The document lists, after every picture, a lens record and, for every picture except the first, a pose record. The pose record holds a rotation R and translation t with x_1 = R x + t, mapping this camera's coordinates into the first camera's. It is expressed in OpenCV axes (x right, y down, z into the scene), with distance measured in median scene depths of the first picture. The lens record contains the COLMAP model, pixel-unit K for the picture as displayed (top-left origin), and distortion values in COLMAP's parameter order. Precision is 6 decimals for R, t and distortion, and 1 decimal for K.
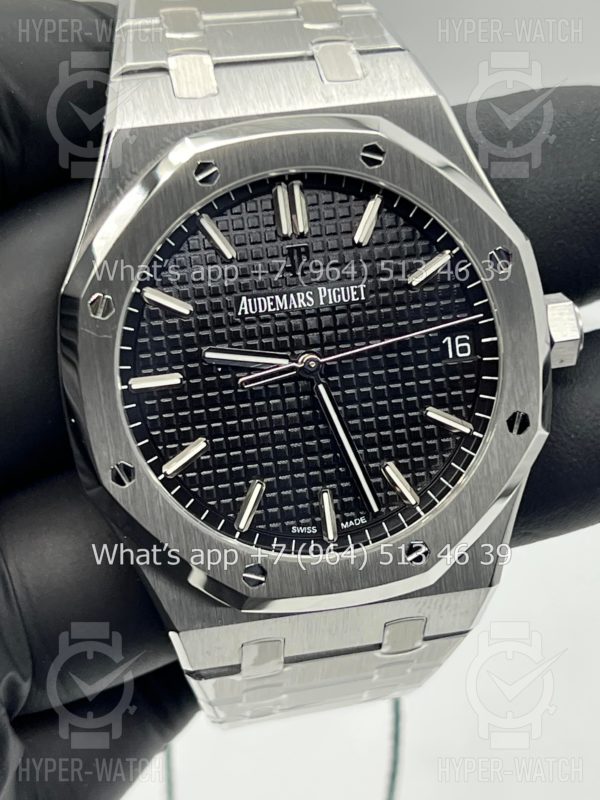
lens RADIAL K [[1807.9, 0, 300.2], [0, 1807.9, 401.3], [0, 0, 1]] dist [0.002543, 0.000000]
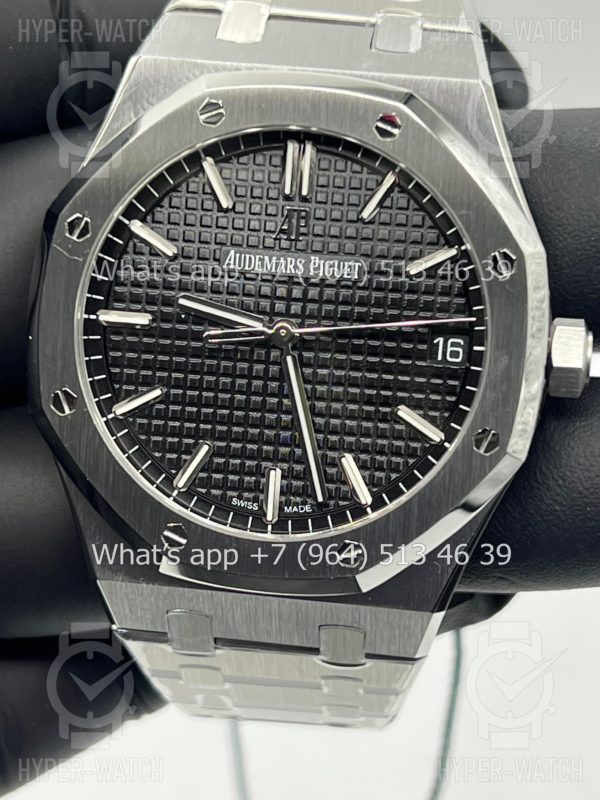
lens RADIAL K [[1807.9, 0, 300.3], [0, 1807.9, 398.6], [0, 0, 1]] dist [0.002543, 0.000000]
pose [[0.954296, 0.207012, -0.215557, 0.223716], [-0.215130, 0.976476, -0.014639, 0.024806], [0.207456, 0.060343, 0.976382, 0.079283]]
